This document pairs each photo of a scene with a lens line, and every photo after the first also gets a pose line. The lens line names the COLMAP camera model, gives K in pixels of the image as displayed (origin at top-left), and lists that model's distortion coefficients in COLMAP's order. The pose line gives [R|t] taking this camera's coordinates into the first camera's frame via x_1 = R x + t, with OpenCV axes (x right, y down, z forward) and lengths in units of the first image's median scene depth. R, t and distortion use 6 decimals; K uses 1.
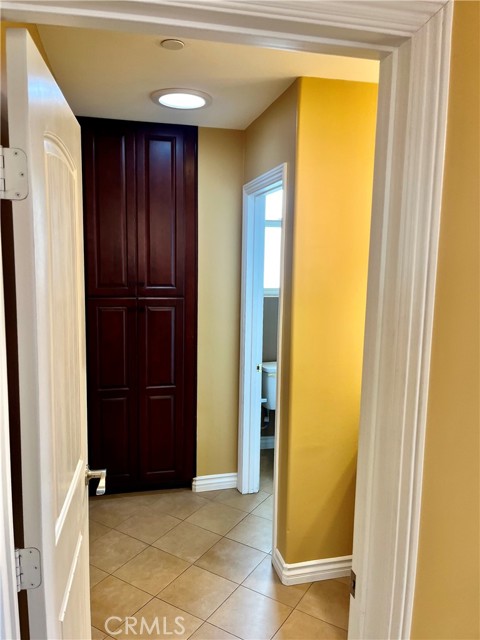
lens RADIAL K [[487.6, 0, 239.1], [0, 487.6, 319.3], [0, 0, 1]] dist [0.032818, -0.047431]
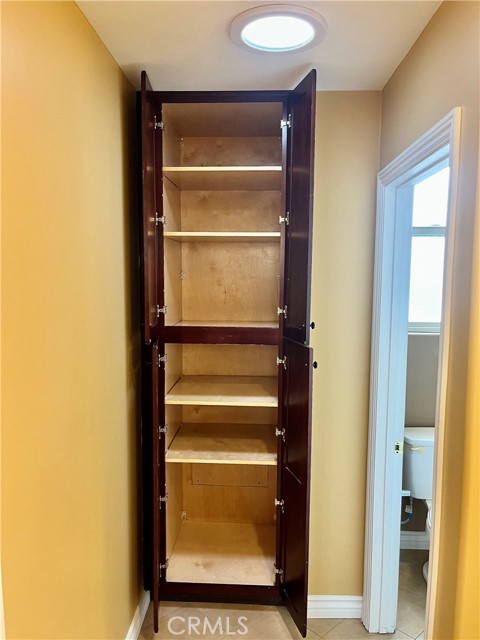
lens RADIAL K [[487.6, 0, 243.0], [0, 487.6, 319.3], [0, 0, 1]] dist [0.032818, -0.047431]
pose [[0.962143, 0.019907, -0.271816, 0.013738], [-0.029682, 0.999050, -0.031900, -0.046448], [0.270923, 0.038761, 0.961820, 0.283535]]
